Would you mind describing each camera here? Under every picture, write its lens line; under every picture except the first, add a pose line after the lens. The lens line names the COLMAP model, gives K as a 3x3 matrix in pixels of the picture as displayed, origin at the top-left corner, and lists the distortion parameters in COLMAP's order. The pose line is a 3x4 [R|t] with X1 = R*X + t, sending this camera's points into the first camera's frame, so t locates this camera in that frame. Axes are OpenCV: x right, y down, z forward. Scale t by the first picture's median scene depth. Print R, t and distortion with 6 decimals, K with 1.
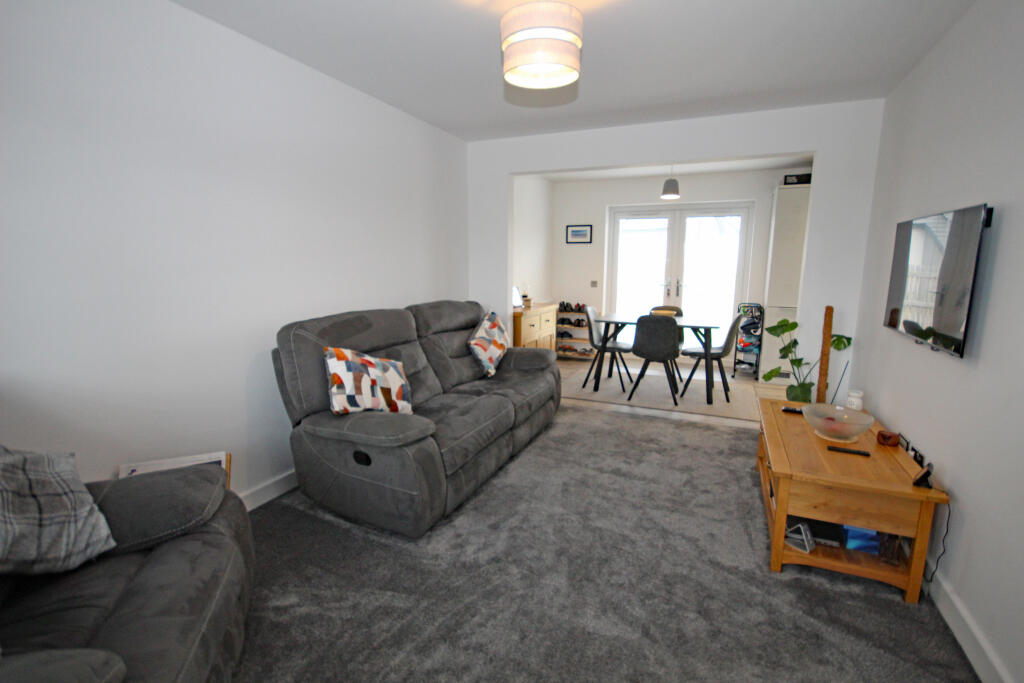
lens RADIAL K [[477.8, 0, 517.2], [0, 477.8, 344.8], [0, 0, 1]] dist [-0.001451, -0.001440]
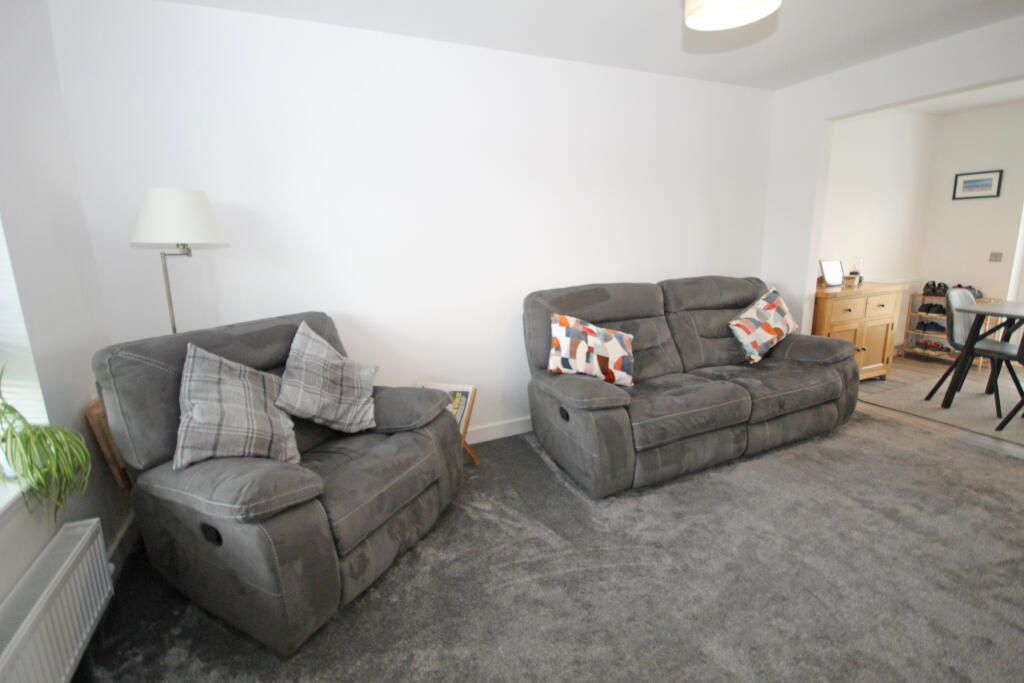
lens RADIAL K [[477.8, 0, 517.2], [0, 477.8, 344.8], [0, 0, 1]] dist [-0.001451, -0.001440]
pose [[0.740236, 0.118962, -0.661739, 0.292716], [-0.081532, 0.992842, 0.087282, -0.013662], [0.667385, -0.010657, 0.744637, 0.076053]]
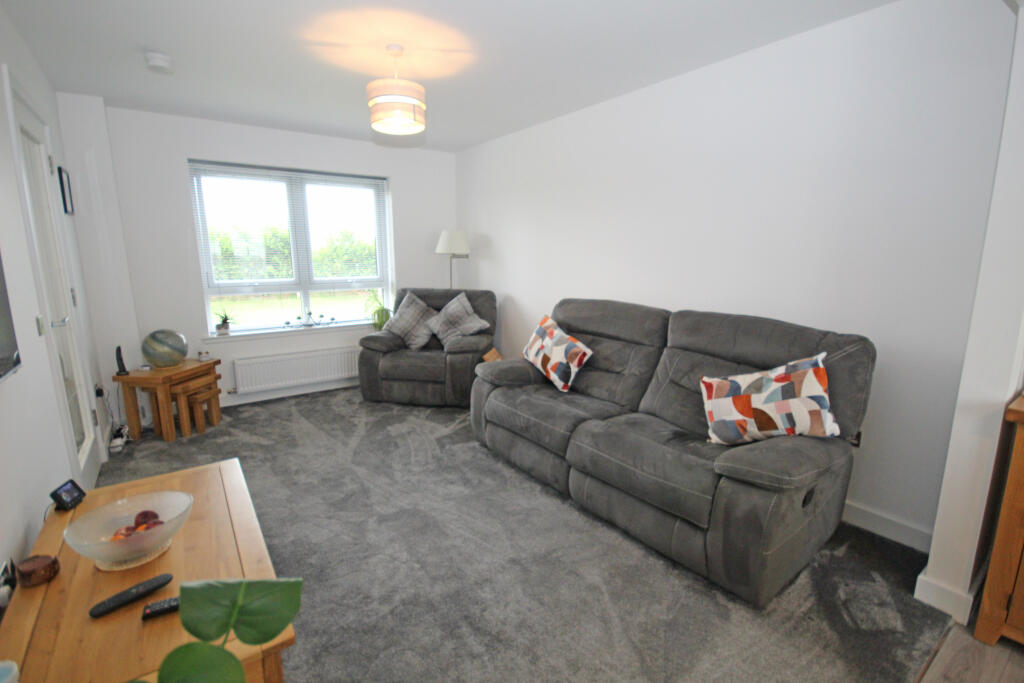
lens RADIAL K [[477.8, 0, 517.2], [0, 477.8, 344.8], [0, 0, 1]] dist [-0.001451, -0.001440]
pose [[-0.519037, 0.156631, -0.840278, 0.835117], [-0.146360, 0.952262, 0.267912, -0.269347], [0.842128, 0.262039, -0.471335, 1.546445]]
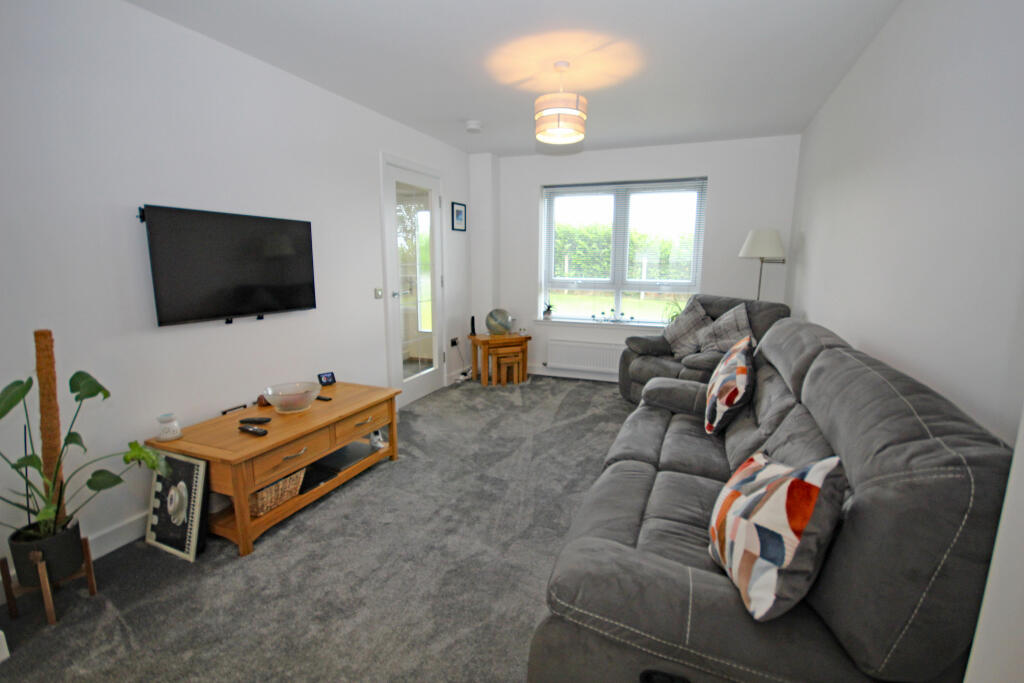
lens RADIAL K [[473.1, 0, 512.0], [0, 473.1, 341.5], [0, 0, 1]] dist [-0.000701, -0.000146]
pose [[-0.999766, -0.009783, -0.019314, 0.160071], [-0.015692, 0.942055, 0.335092, -0.320757], [0.014917, 0.335316, -0.941988, 1.917110]]
